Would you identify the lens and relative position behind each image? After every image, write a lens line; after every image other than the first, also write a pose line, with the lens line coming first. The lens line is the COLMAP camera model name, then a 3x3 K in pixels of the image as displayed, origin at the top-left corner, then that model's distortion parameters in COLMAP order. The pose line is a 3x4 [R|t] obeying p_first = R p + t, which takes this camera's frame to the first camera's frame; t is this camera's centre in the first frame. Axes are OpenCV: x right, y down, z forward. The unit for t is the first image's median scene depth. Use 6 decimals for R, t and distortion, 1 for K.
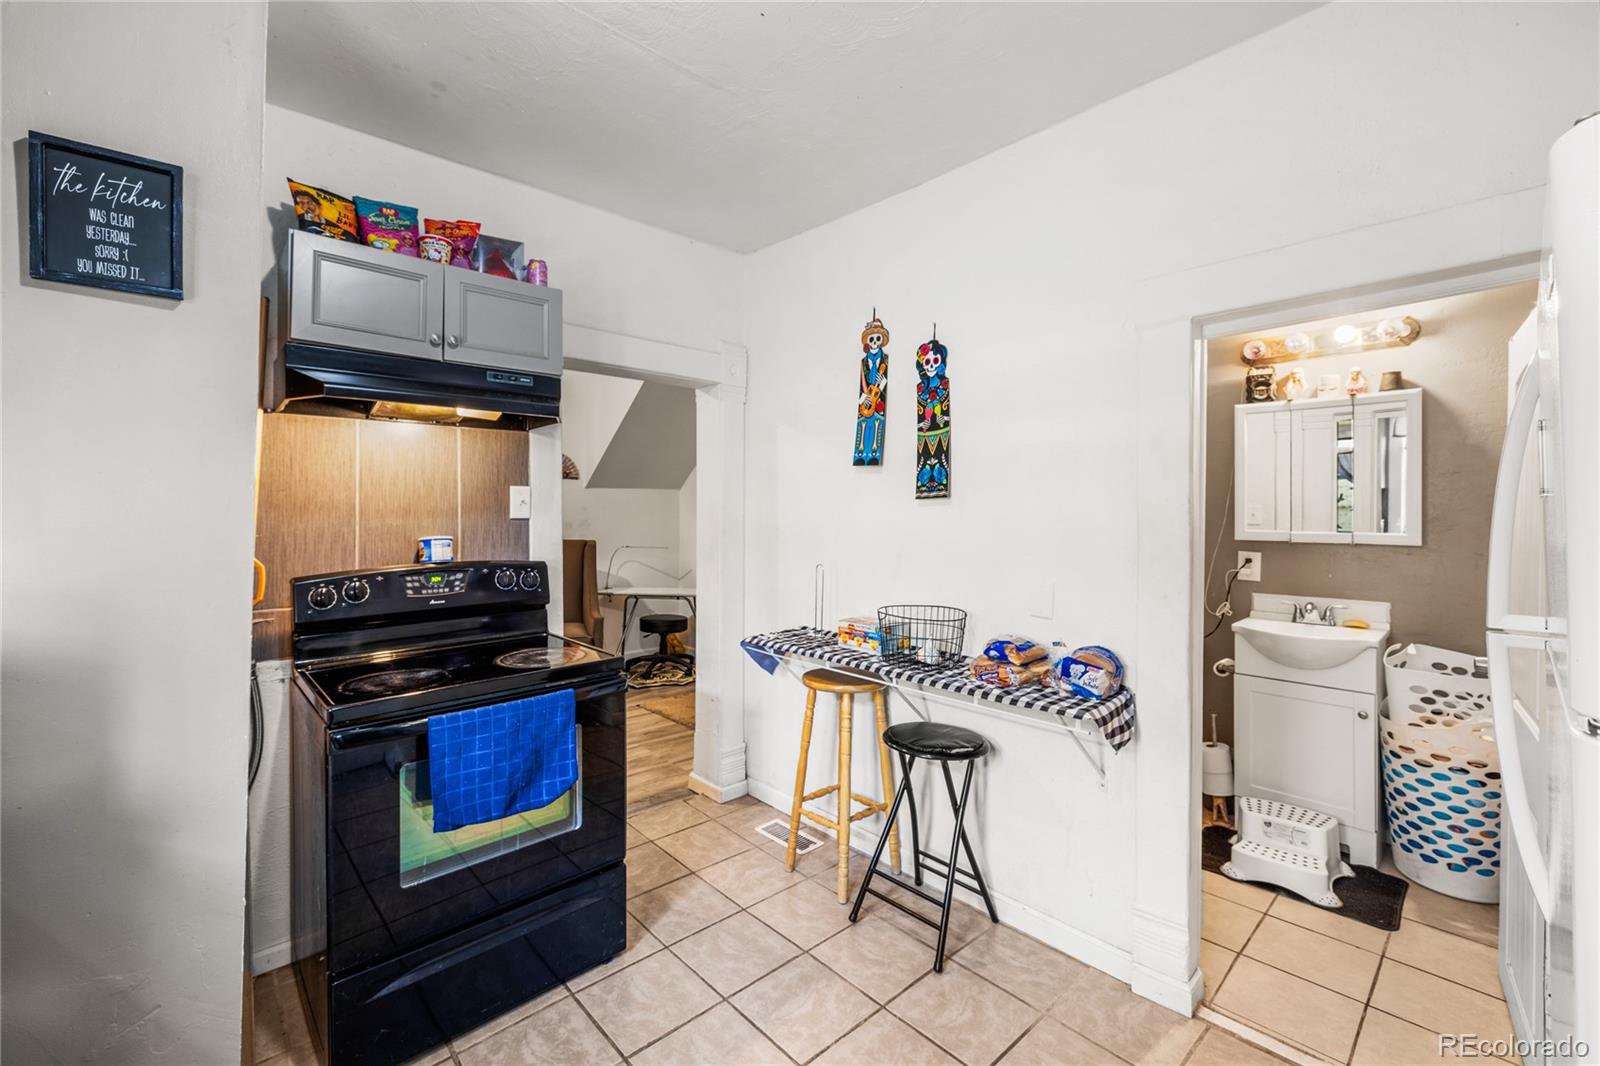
lens RADIAL K [[675.4, 0, 790.3], [0, 675.4, 508.9], [0, 0, 1]] dist [-0.004552, -0.000265]
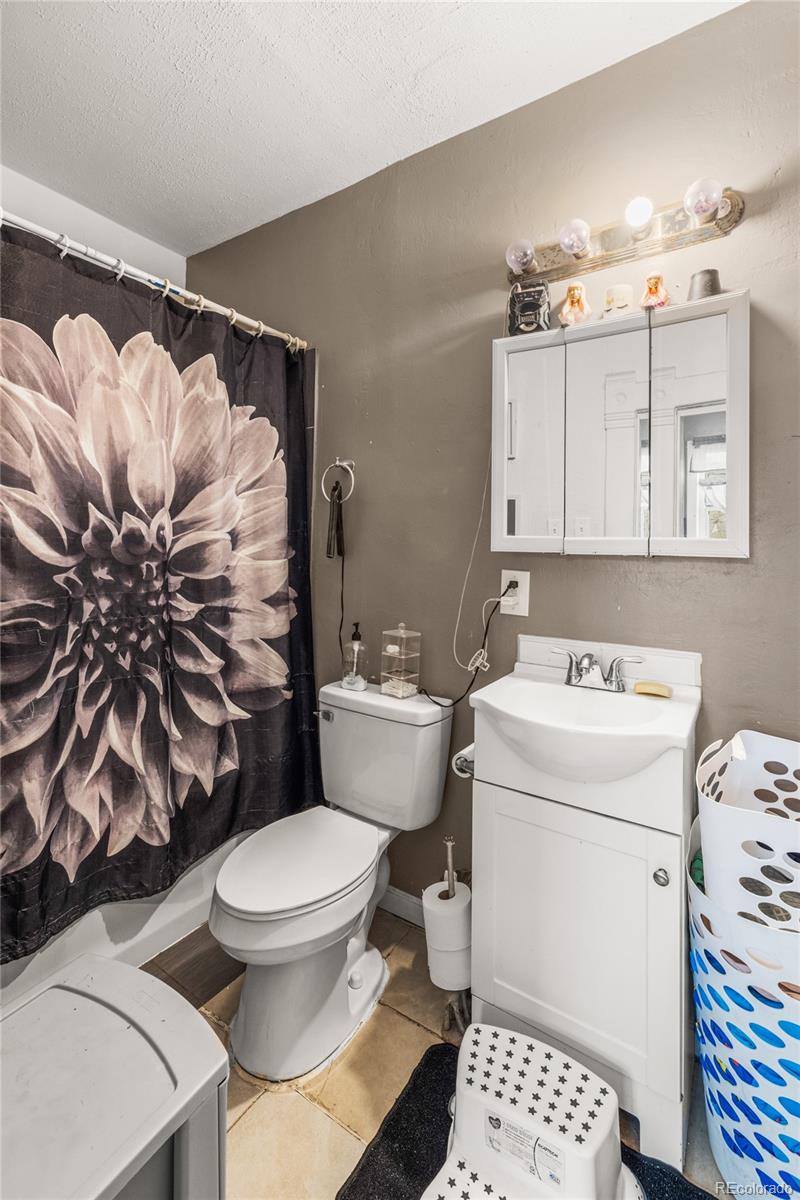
lens RADIAL K [[506.5, 0, 418.0], [0, 506.5, 537.2], [0, 0, 1]] dist [-0.004552, -0.000265]
pose [[0.970894, 0.016305, 0.238952, 0.541007], [-0.012004, 0.999739, -0.019442, 0.047865], [-0.239207, 0.016008, 0.970837, 0.626979]]
